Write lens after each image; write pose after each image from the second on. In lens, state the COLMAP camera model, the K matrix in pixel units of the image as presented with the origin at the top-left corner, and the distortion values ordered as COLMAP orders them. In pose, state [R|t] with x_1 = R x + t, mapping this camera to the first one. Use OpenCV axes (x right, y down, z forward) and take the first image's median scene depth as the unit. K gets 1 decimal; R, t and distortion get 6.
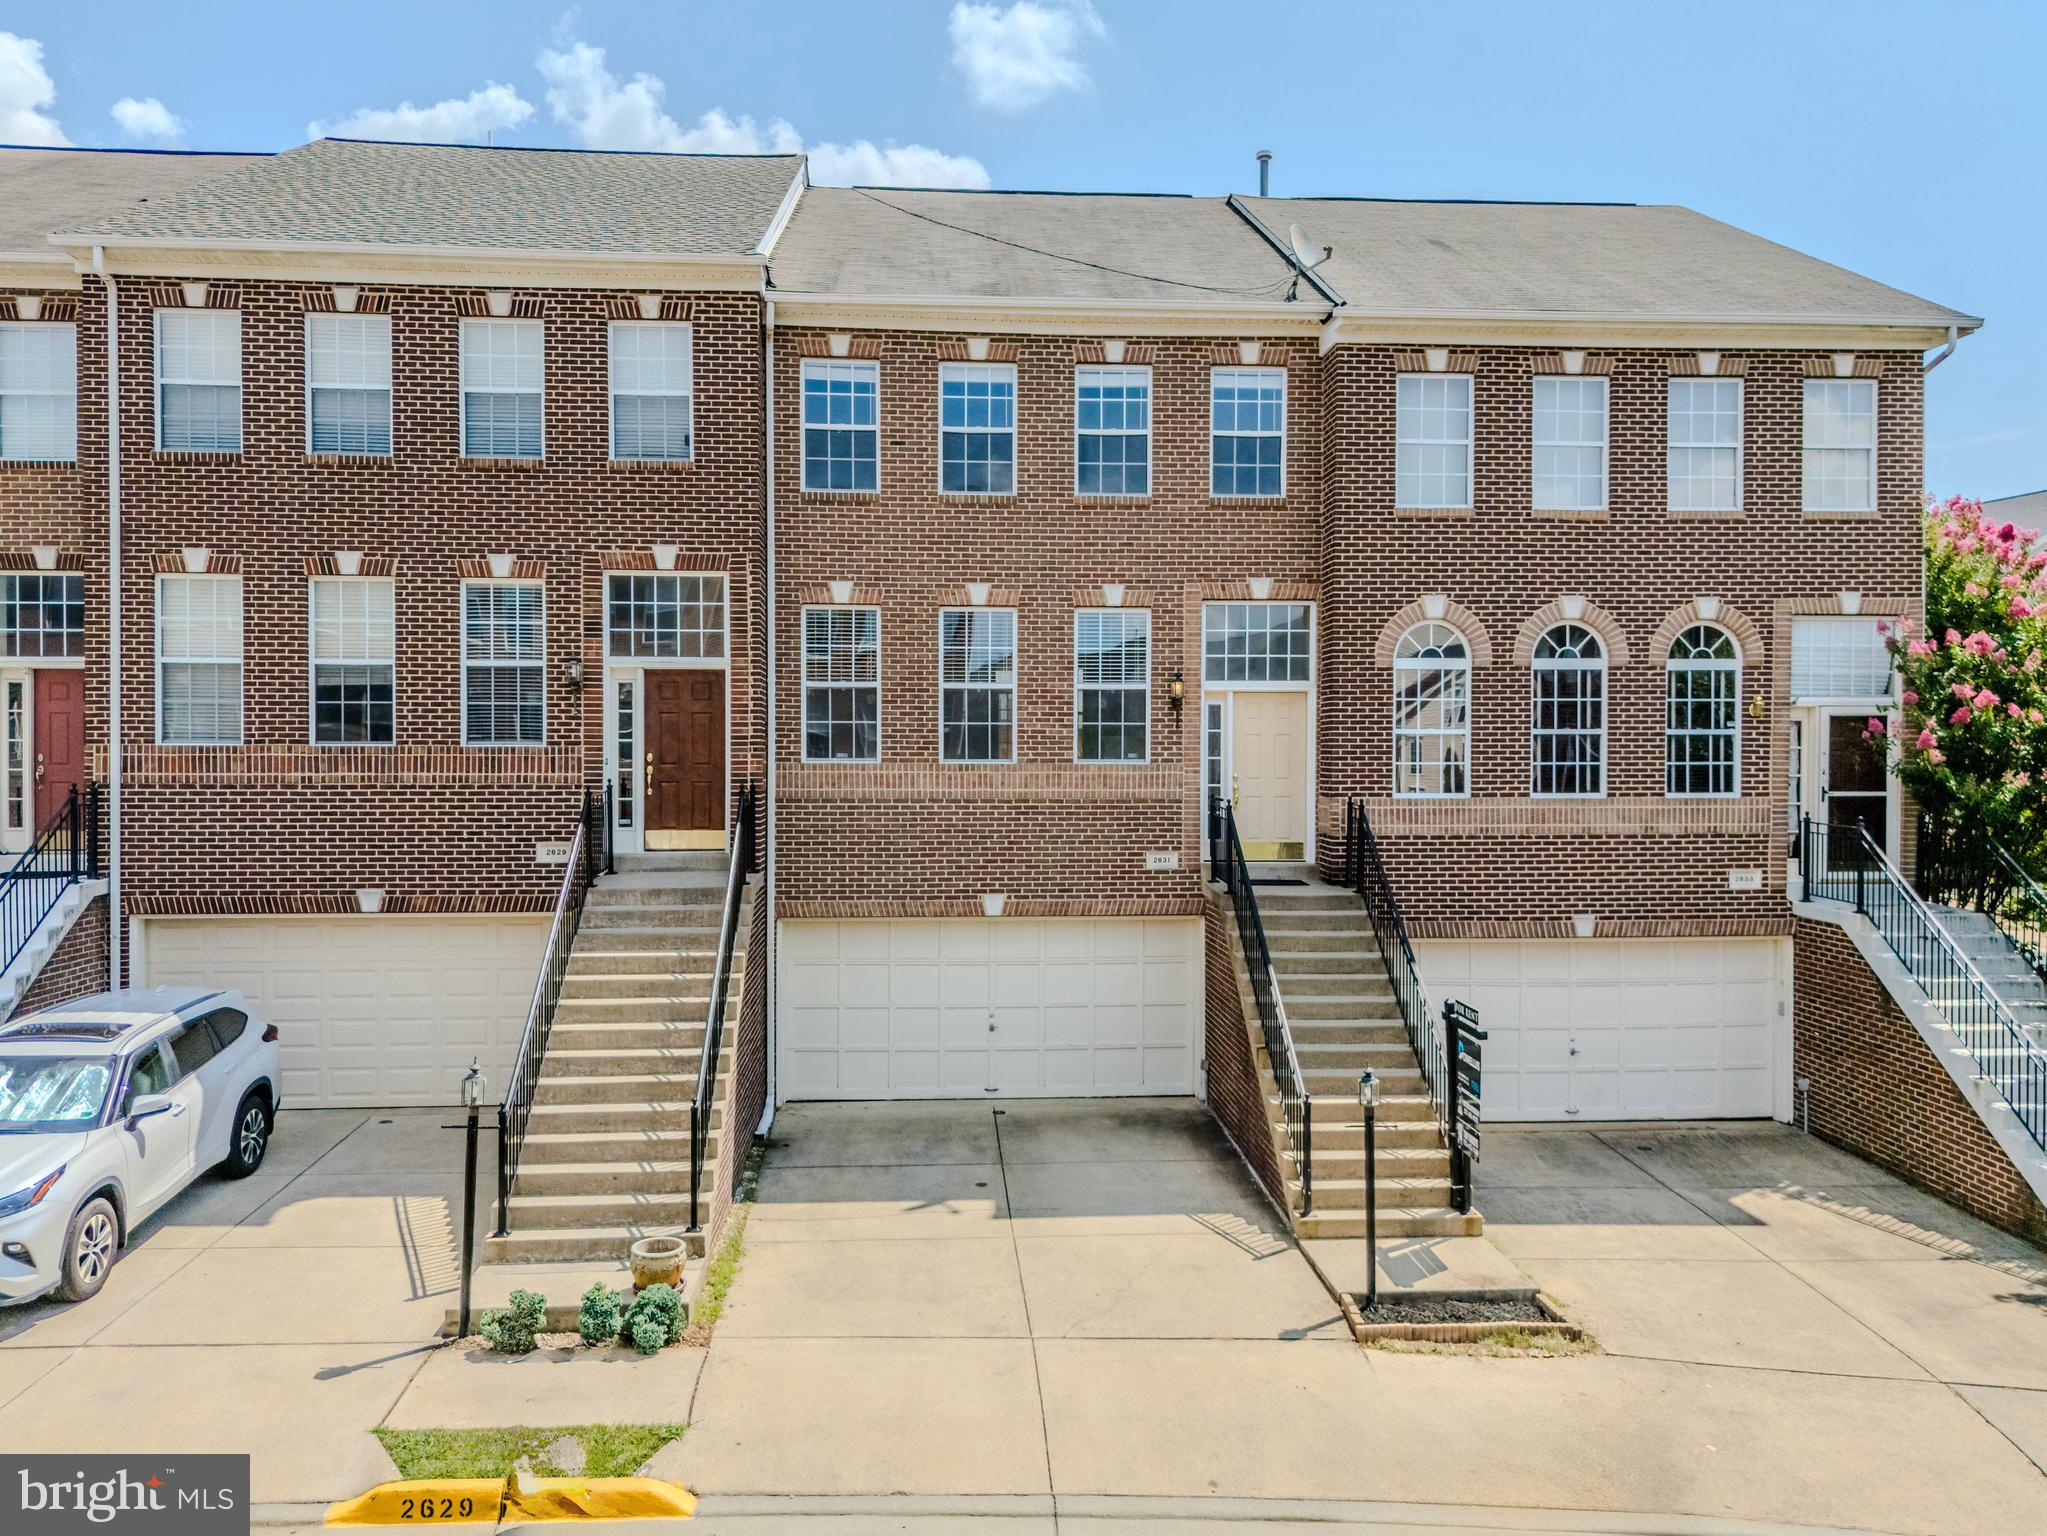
lens RADIAL K [[1554.9, 0, 1035.5], [0, 1554.9, 774.4], [0, 0, 1]] dist [-0.002173, 0.004488]
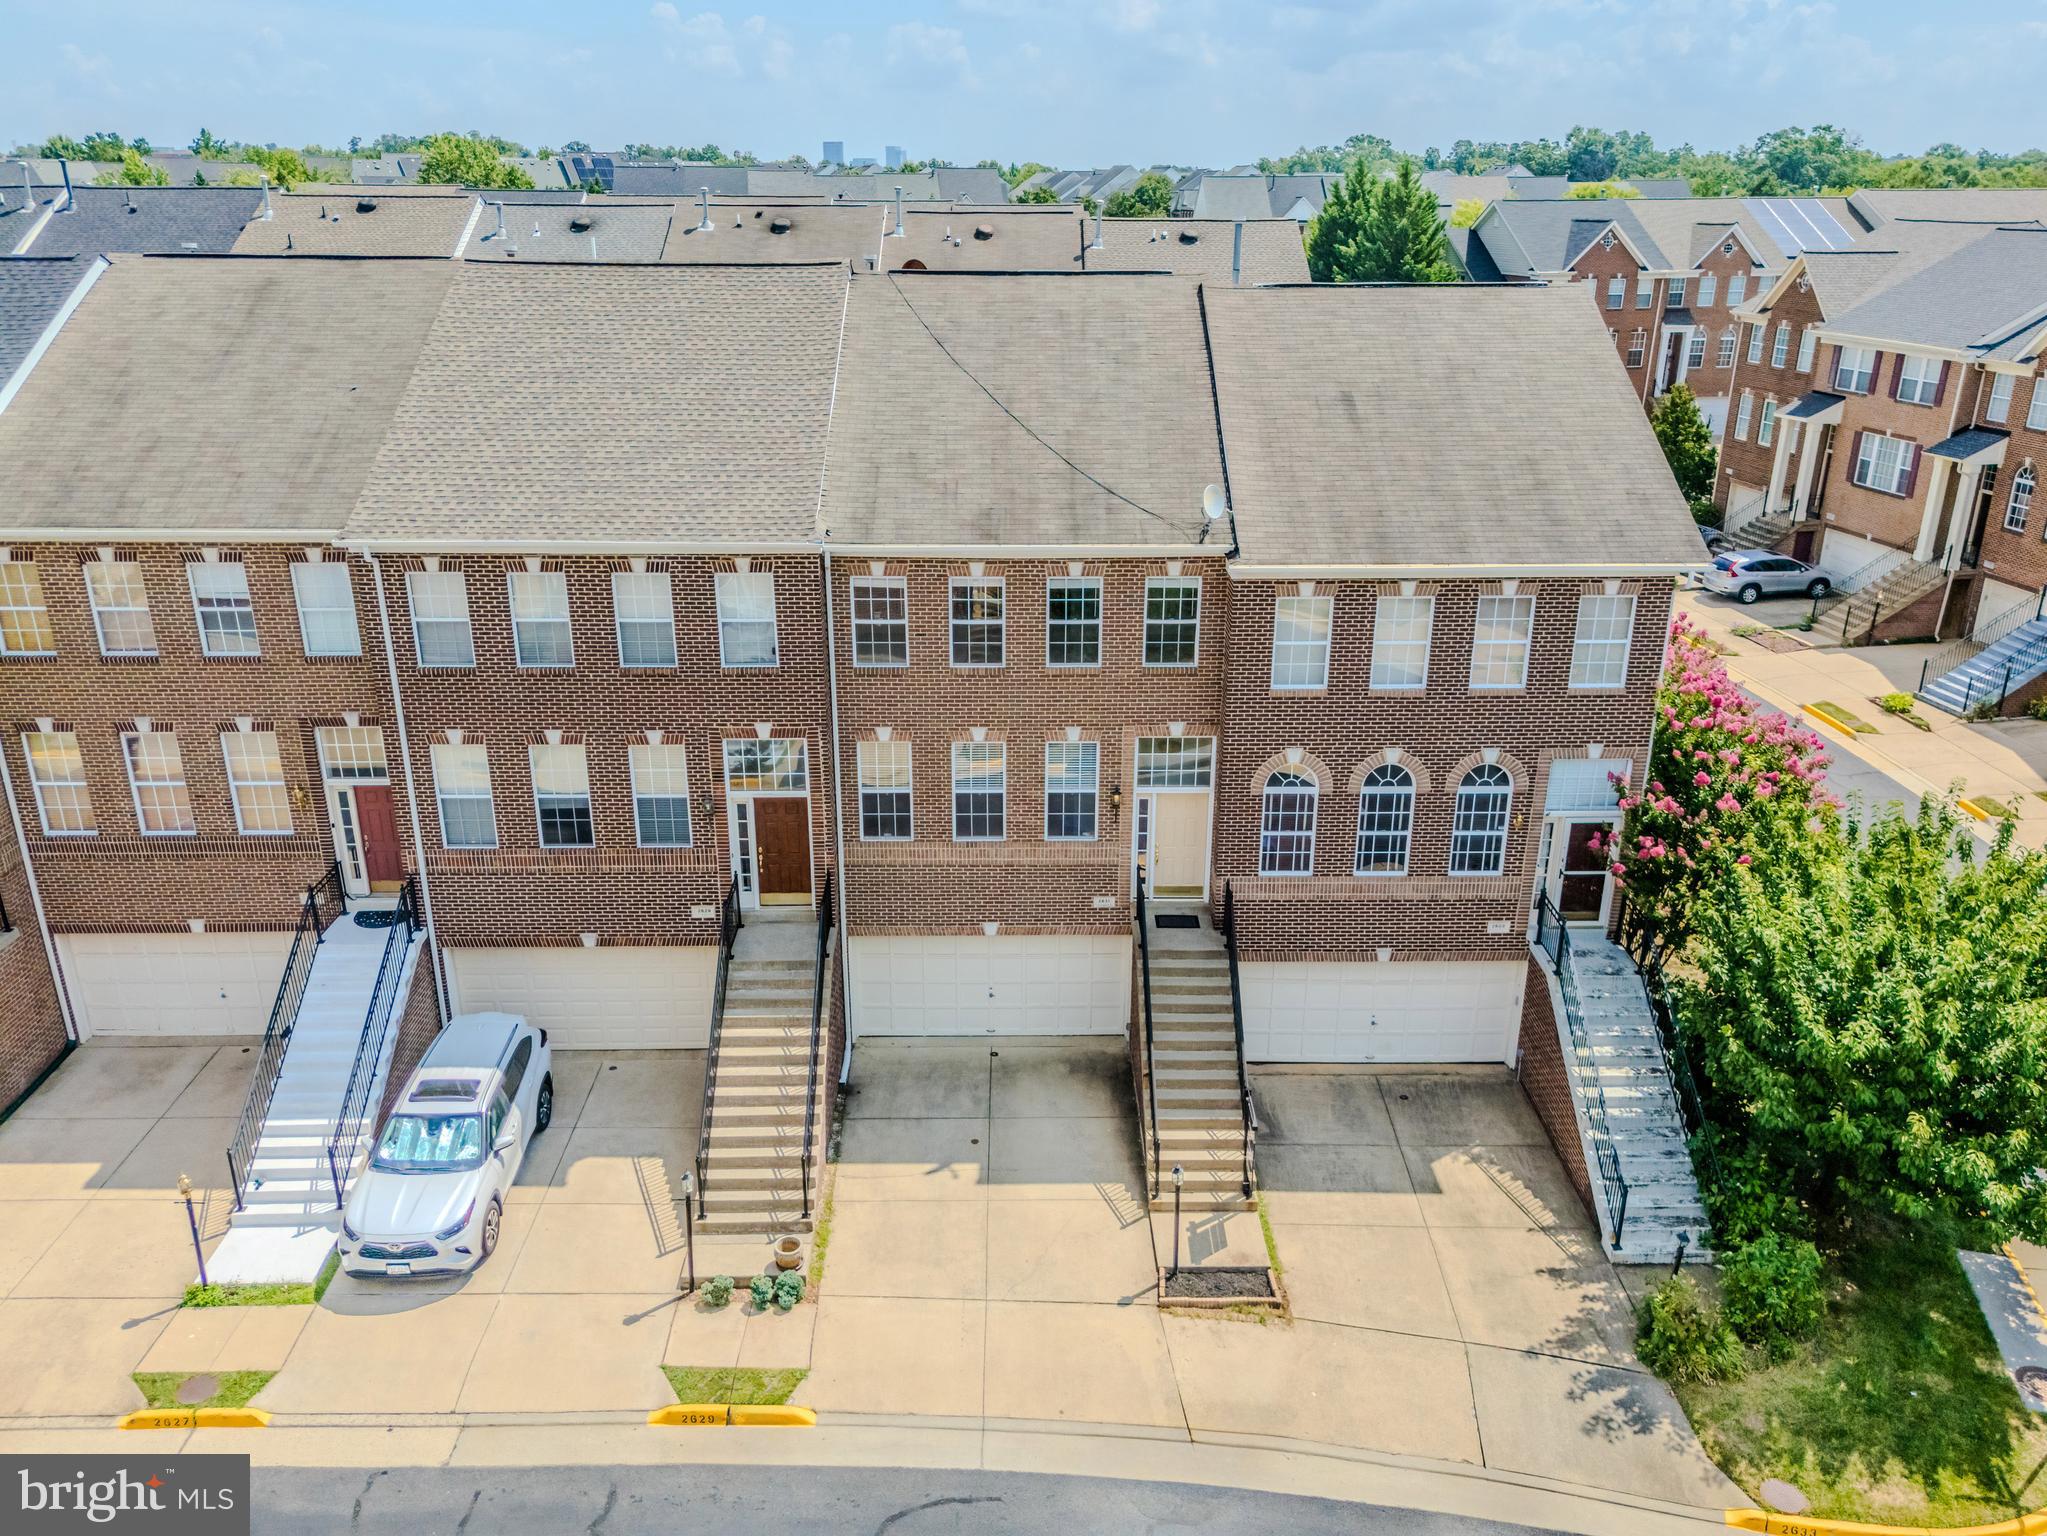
lens RADIAL K [[1554.9, 0, 1035.5], [0, 1554.9, 774.4], [0, 0, 1]] dist [-0.002173, 0.004488]
pose [[0.998401, 0.023029, -0.051625, 0.094849], [-0.003846, 0.938815, 0.344399, -0.601249], [0.056398, -0.343650, 0.937403, -0.374451]]
